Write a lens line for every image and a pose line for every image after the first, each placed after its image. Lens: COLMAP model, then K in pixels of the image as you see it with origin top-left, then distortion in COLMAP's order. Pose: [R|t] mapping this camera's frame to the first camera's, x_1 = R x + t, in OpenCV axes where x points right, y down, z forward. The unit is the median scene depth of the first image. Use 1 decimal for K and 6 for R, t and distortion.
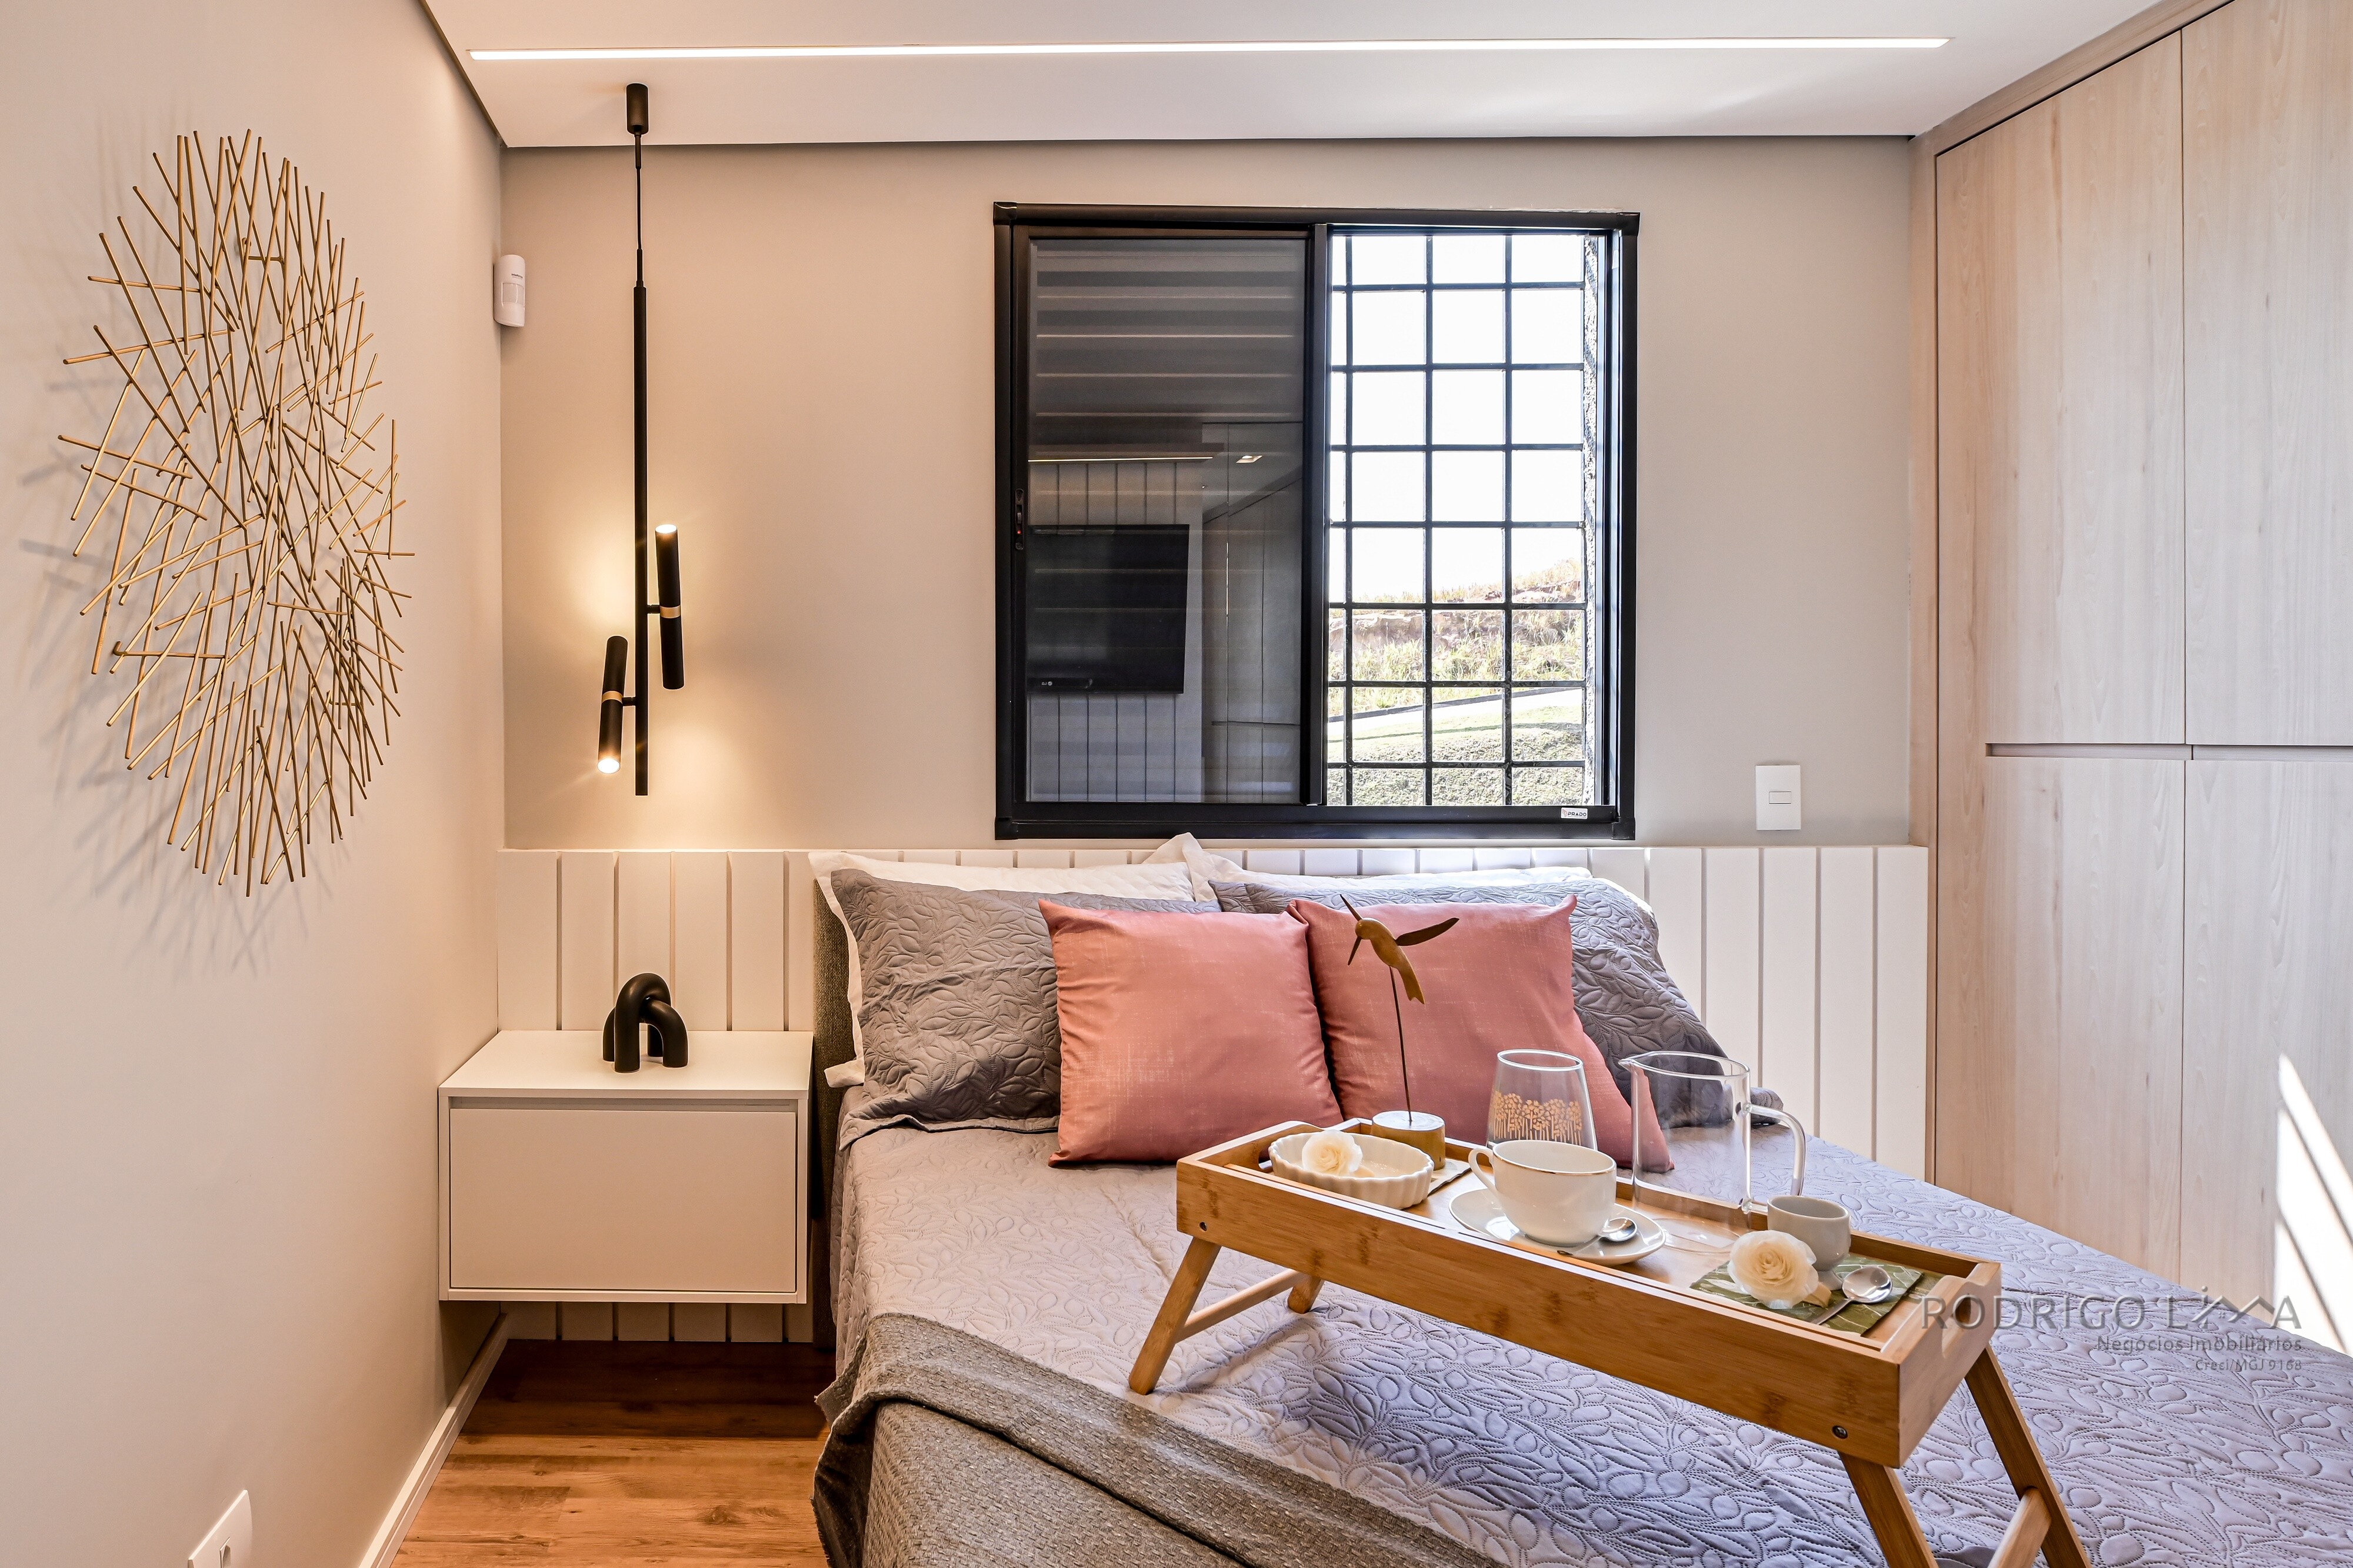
lens RADIAL K [[1436.4, 0, 1172.0], [0, 1436.4, 802.0], [0, 0, 1]] dist [-0.014081, -0.002255]
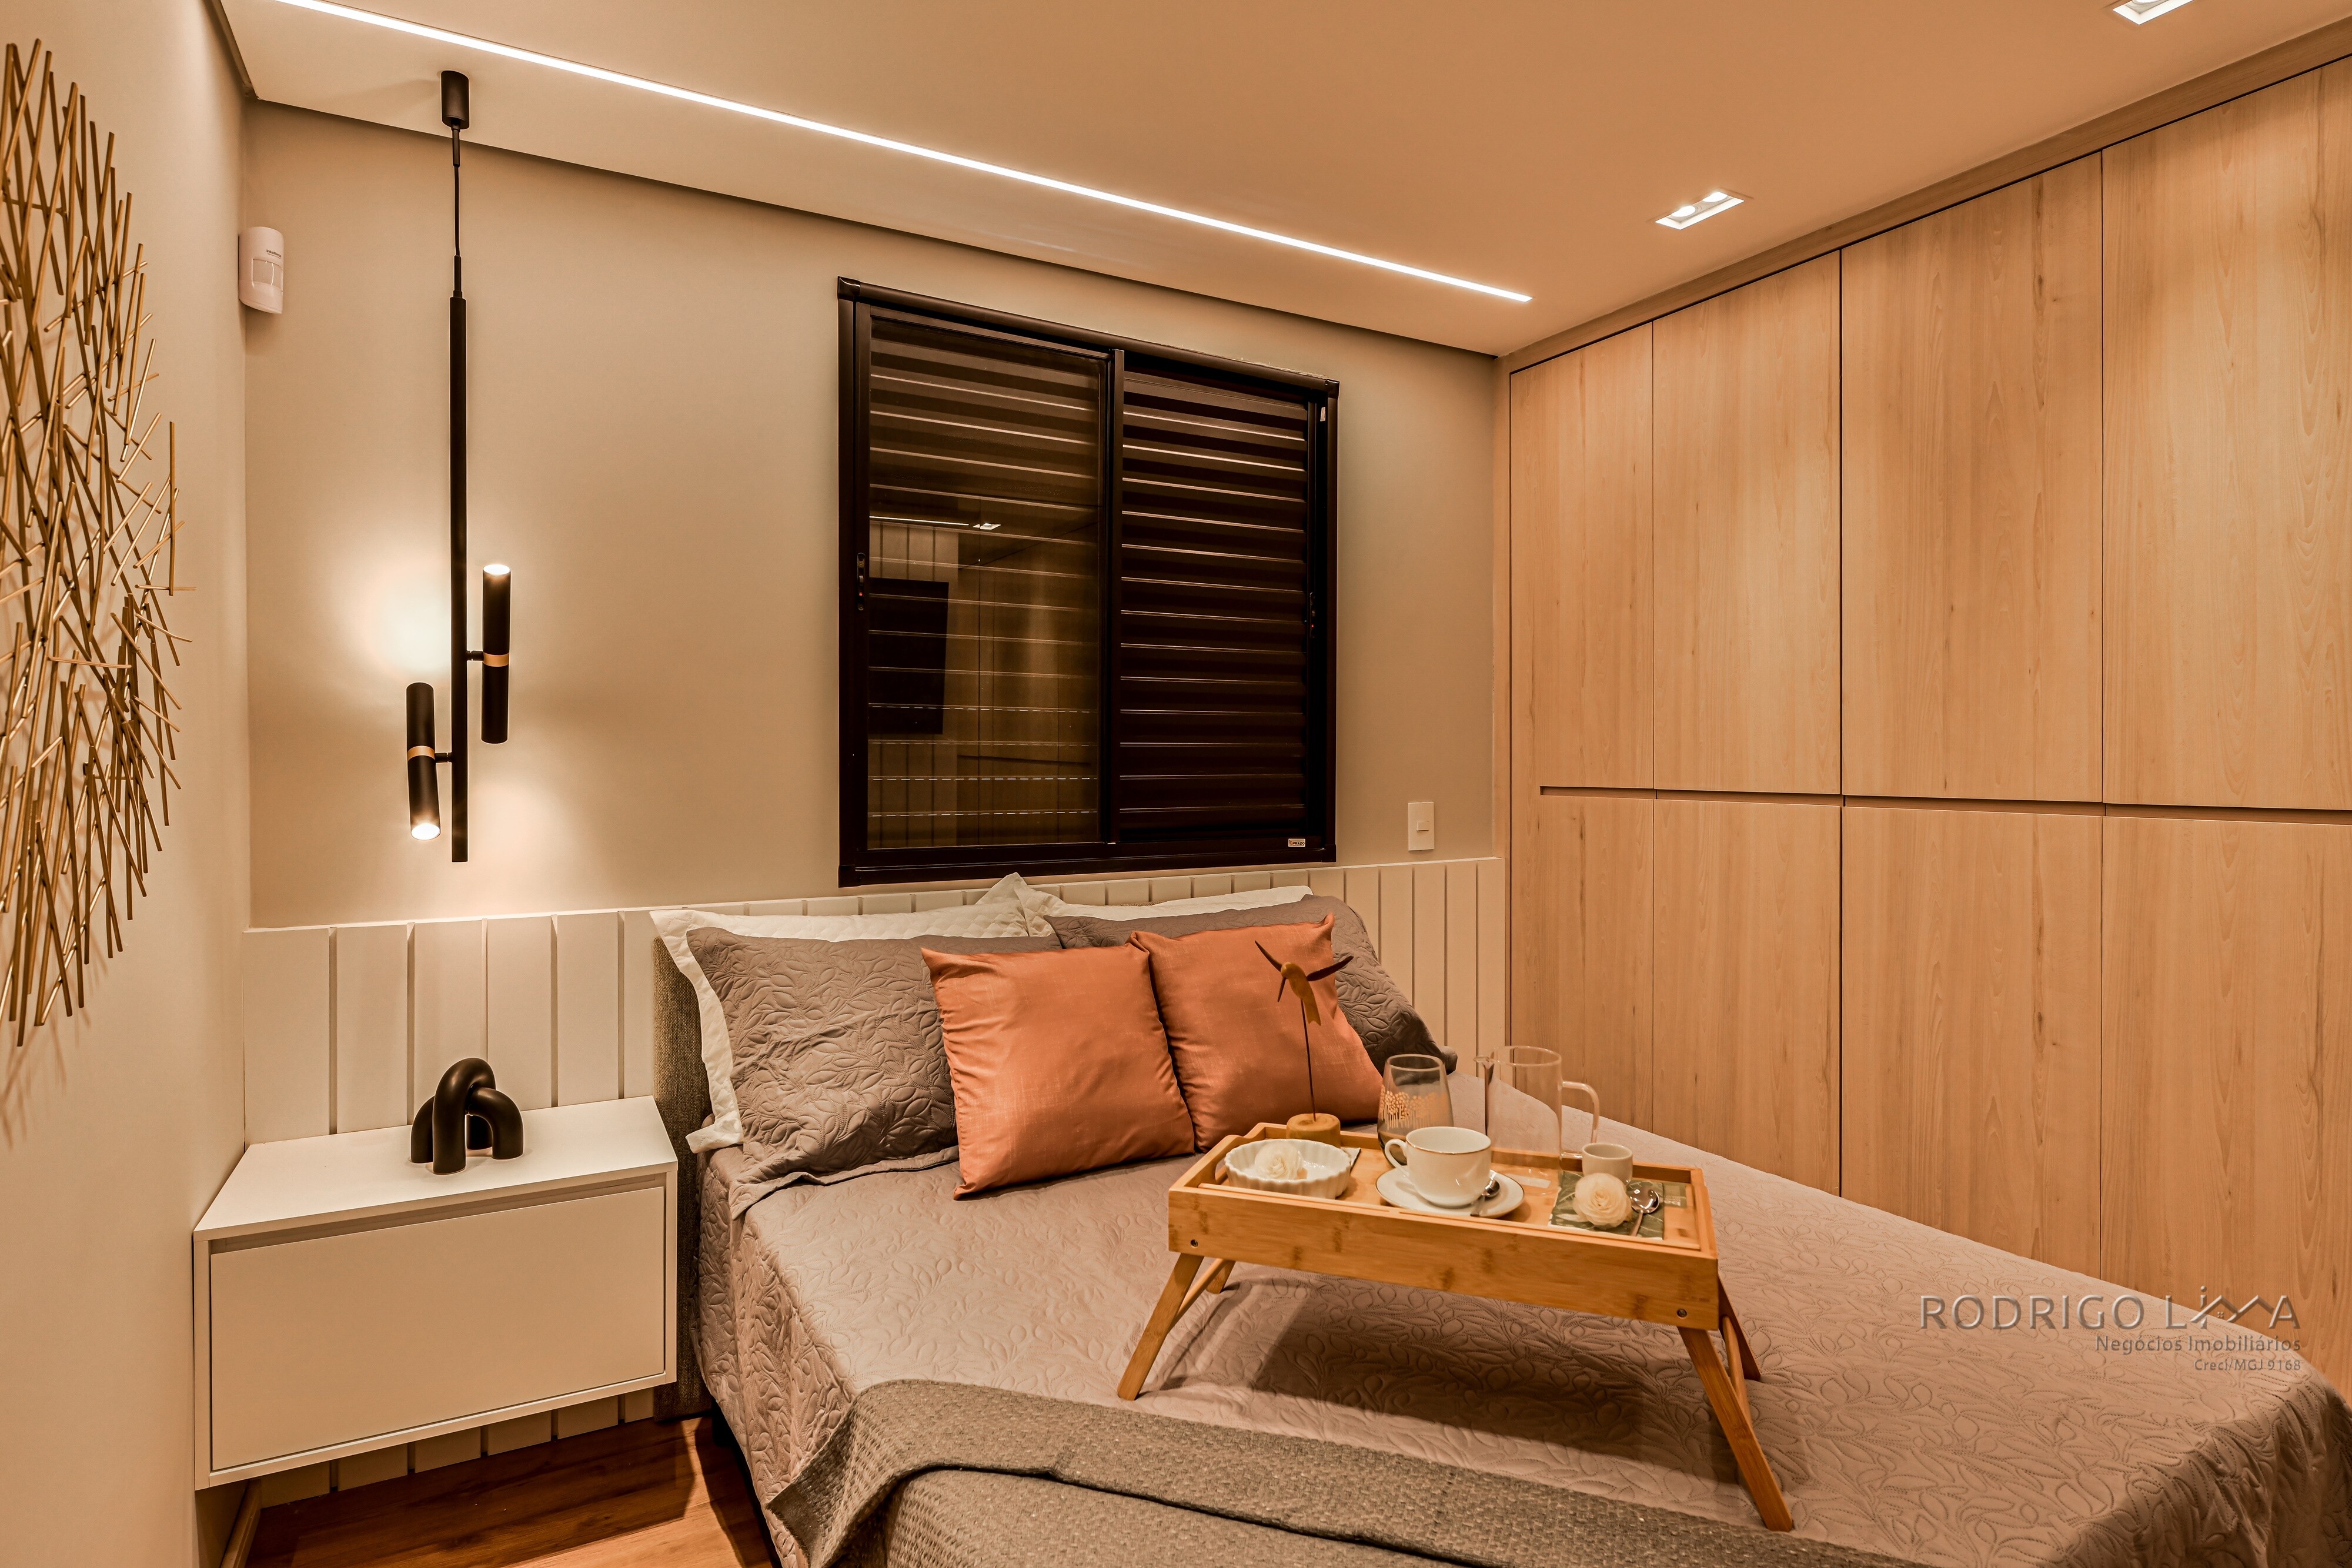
lens RADIAL K [[1208.9, 0, 1179.3], [0, 1208.9, 742.6], [0, 0, 1]] dist [-0.005372, -0.001650]
pose [[0.869580, 0.005254, 0.493764, -0.372396], [-0.003200, 0.999982, -0.005005, -0.082033], [-0.493782, 0.002772, 0.869582, 0.122007]]
